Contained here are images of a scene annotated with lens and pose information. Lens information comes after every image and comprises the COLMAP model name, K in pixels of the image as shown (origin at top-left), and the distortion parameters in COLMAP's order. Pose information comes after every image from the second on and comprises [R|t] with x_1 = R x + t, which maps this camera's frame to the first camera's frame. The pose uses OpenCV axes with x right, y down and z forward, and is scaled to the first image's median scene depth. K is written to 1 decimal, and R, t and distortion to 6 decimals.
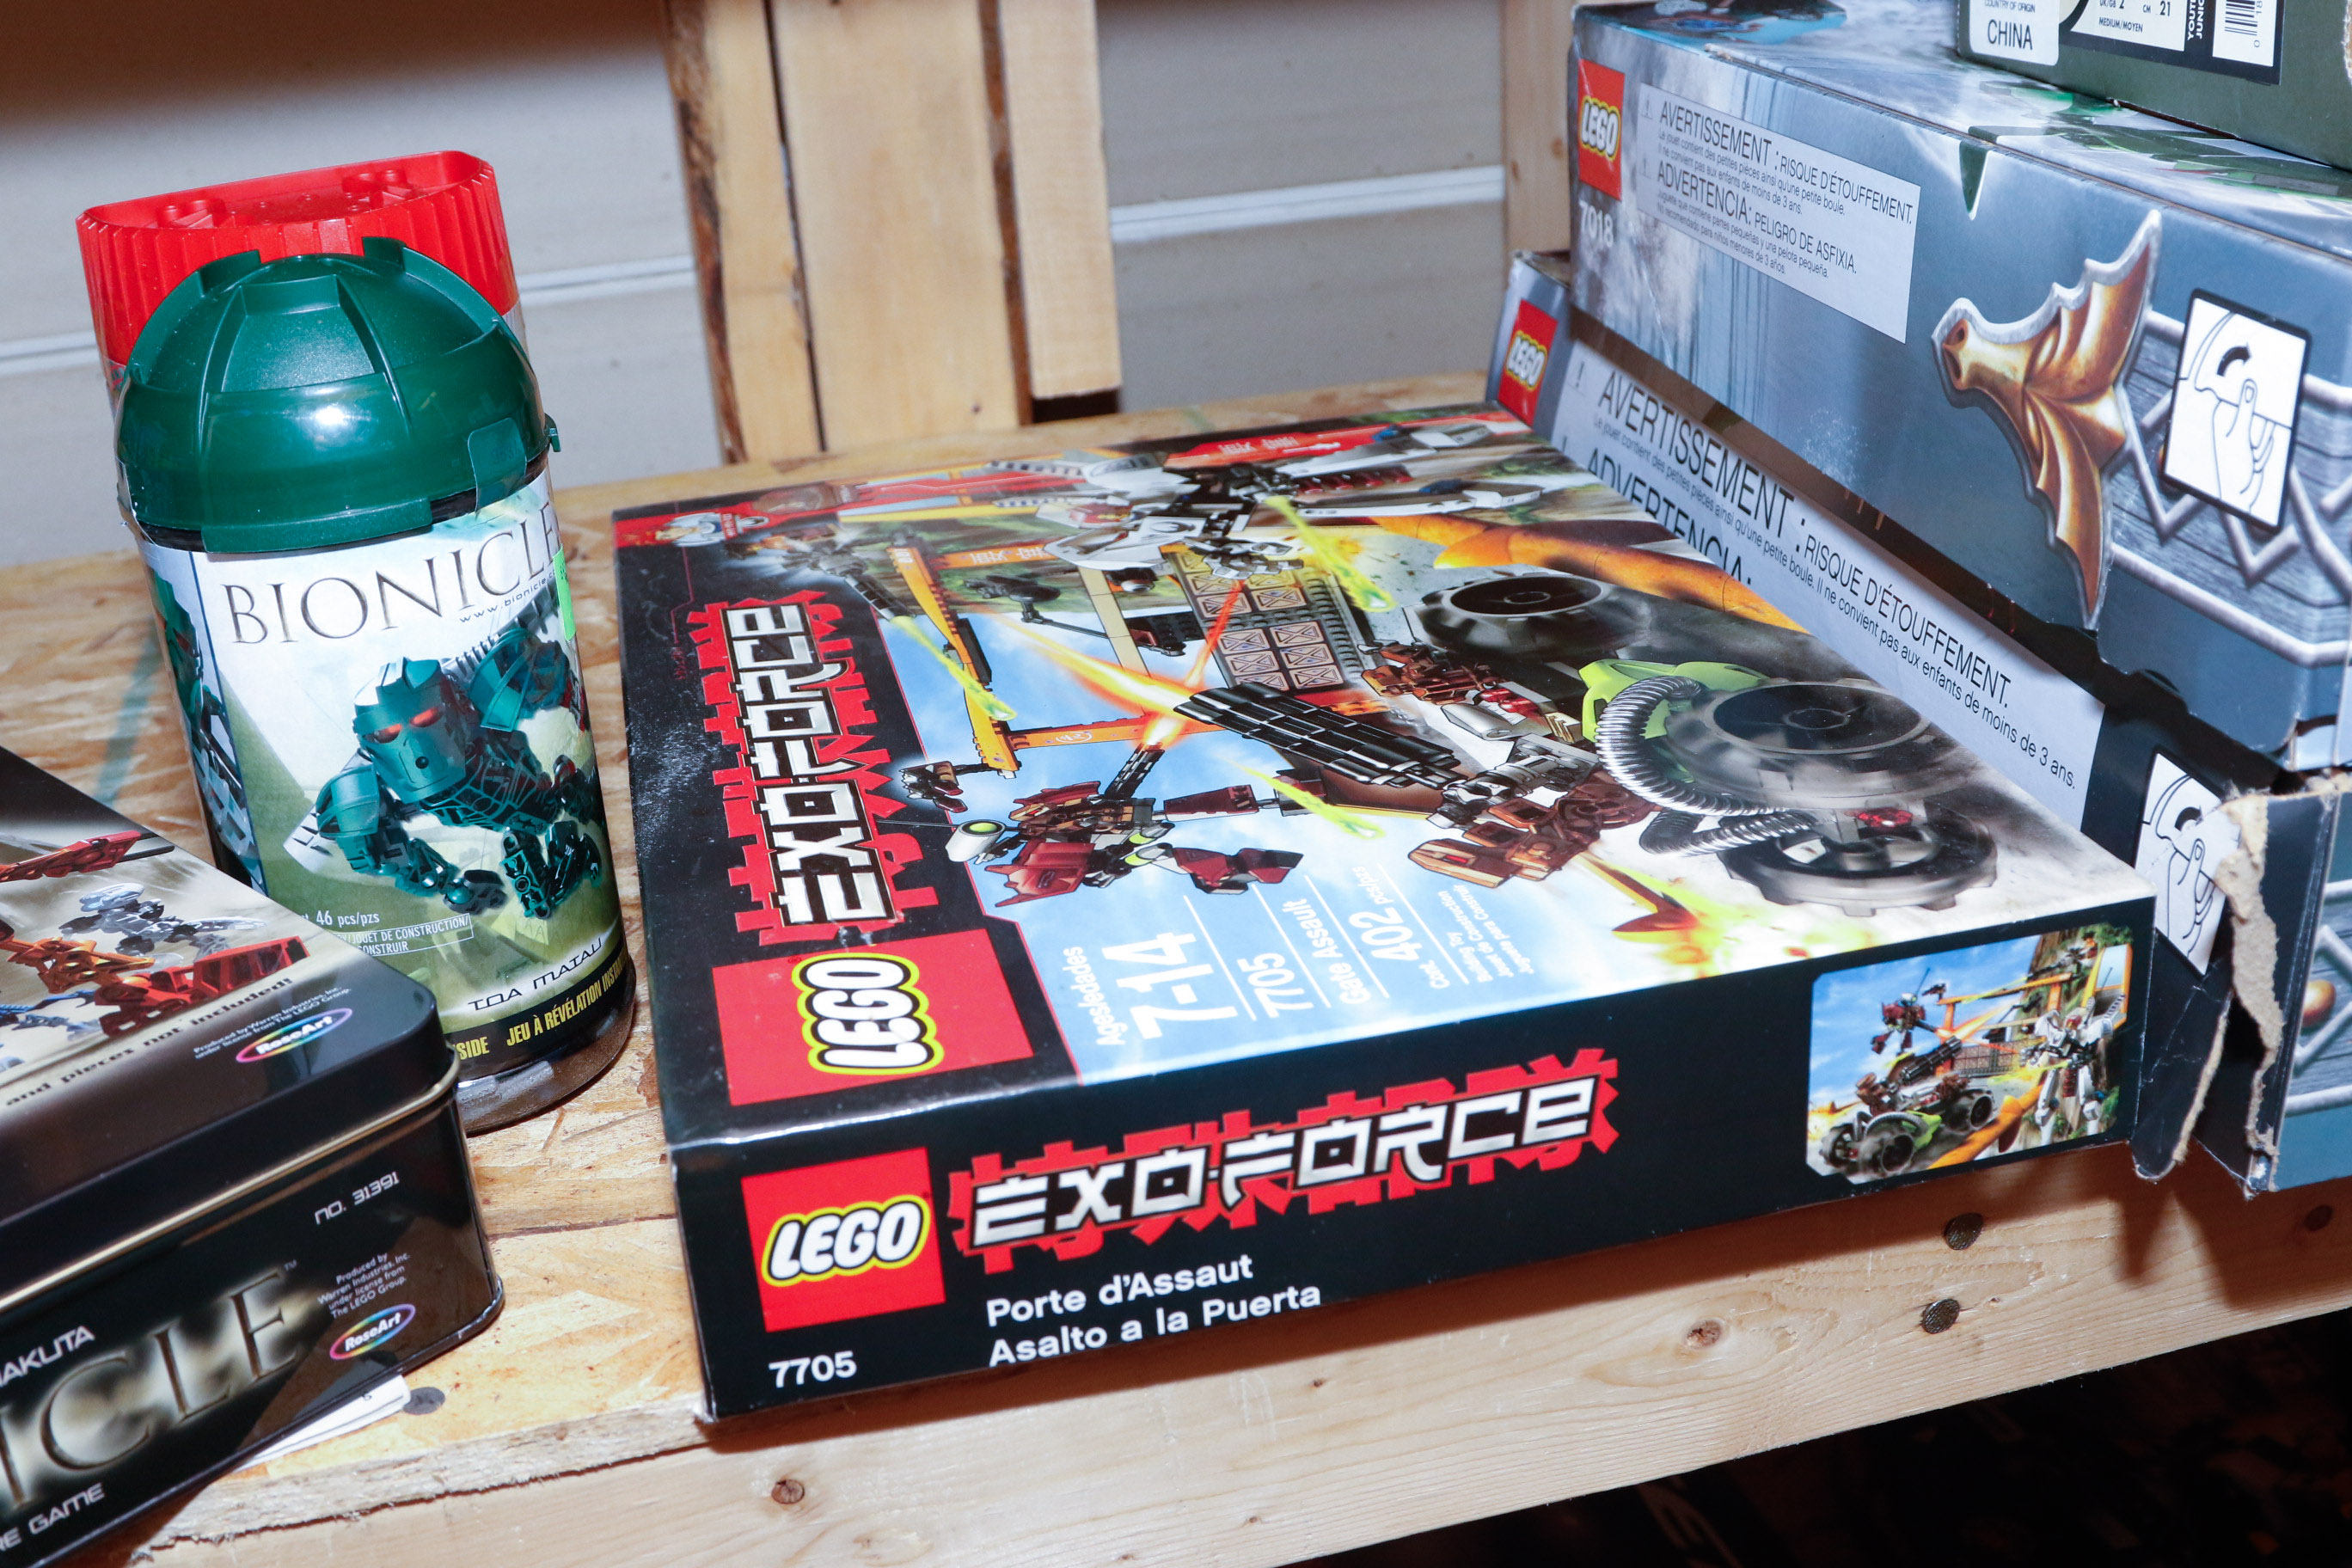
lens RADIAL K [[2486.4, 0, 1176.0], [0, 2486.4, 784.0], [0, 0, 1]] dist [-0.132110, 0.049886]
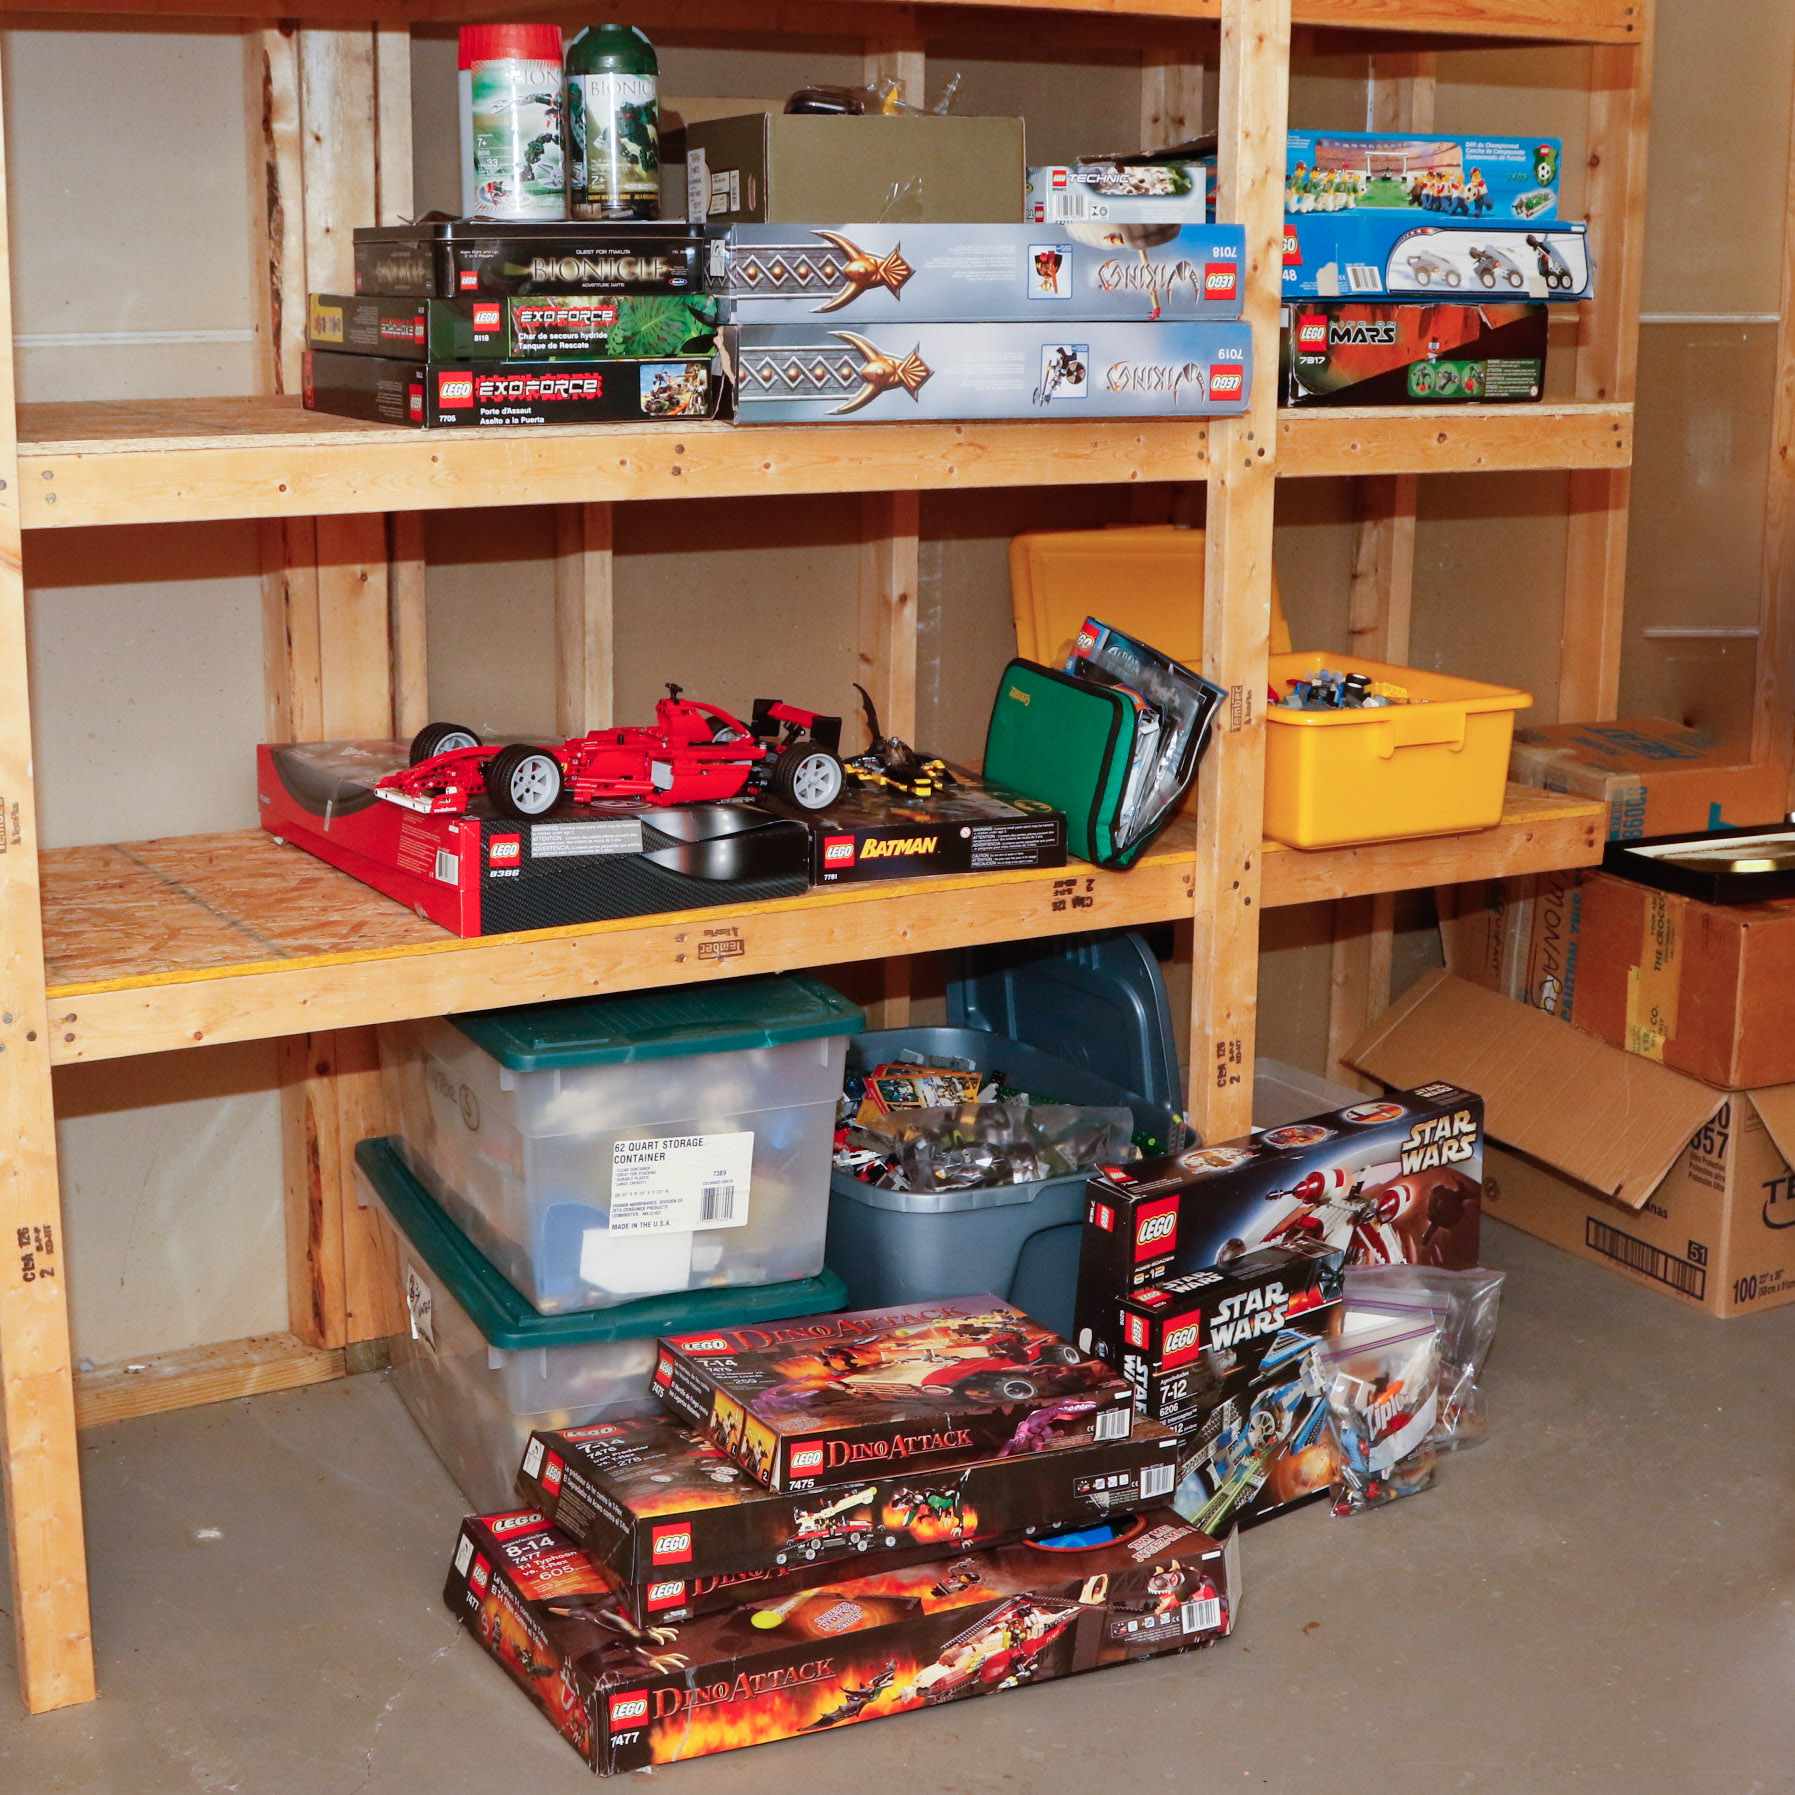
lens RADIAL K [[2885.4, 0, 821.0], [0, 2885.4, 896.1], [0, 0, 1]] dist [-0.154433, 0.197795]
pose [[0.968900, 0.007974, 0.247324, -0.823988], [0.040843, 0.980619, -0.191620, 2.281327], [-0.244059, 0.195762, 0.949796, -4.445040]]
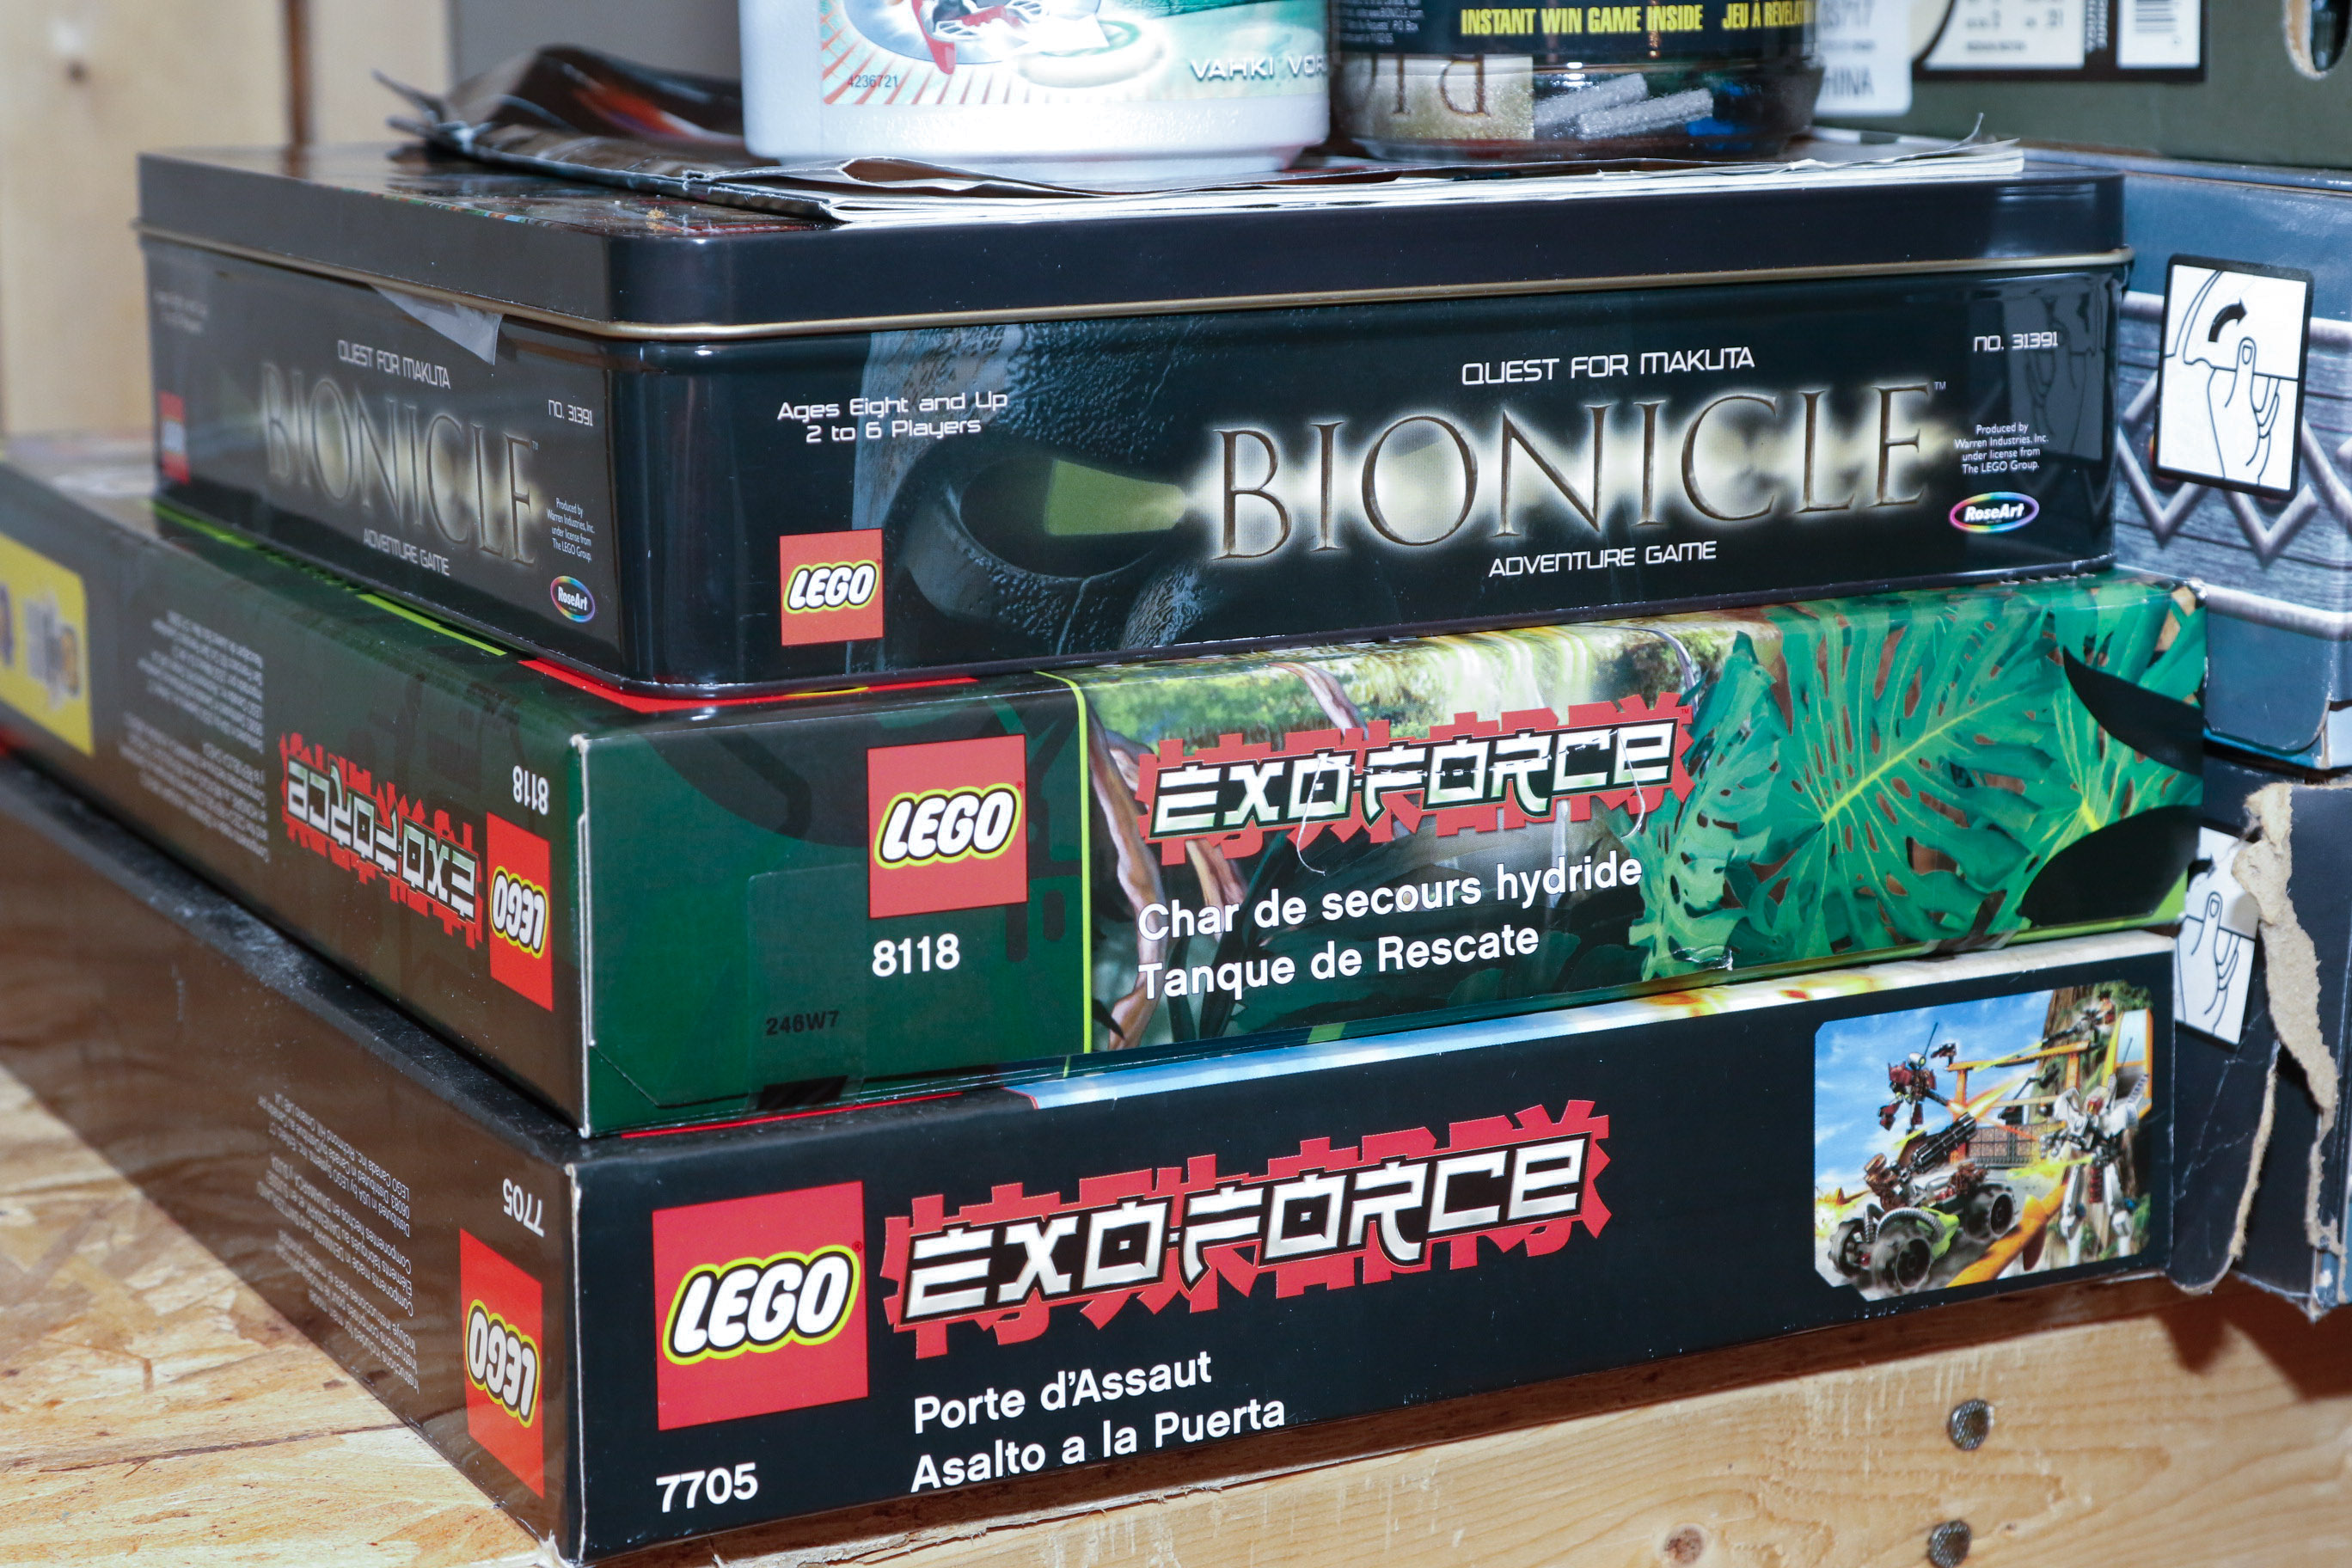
lens RADIAL K [[4562.8, 0, 1176.0], [0, 4562.8, 784.0], [0, 0, 1]] dist [0.078126, 0.128056]
pose [[0.963897, 0.007515, 0.266169, -0.380406], [0.052474, 0.974639, -0.217546, 0.331816], [-0.261053, 0.223659, 0.939057, -0.455095]]
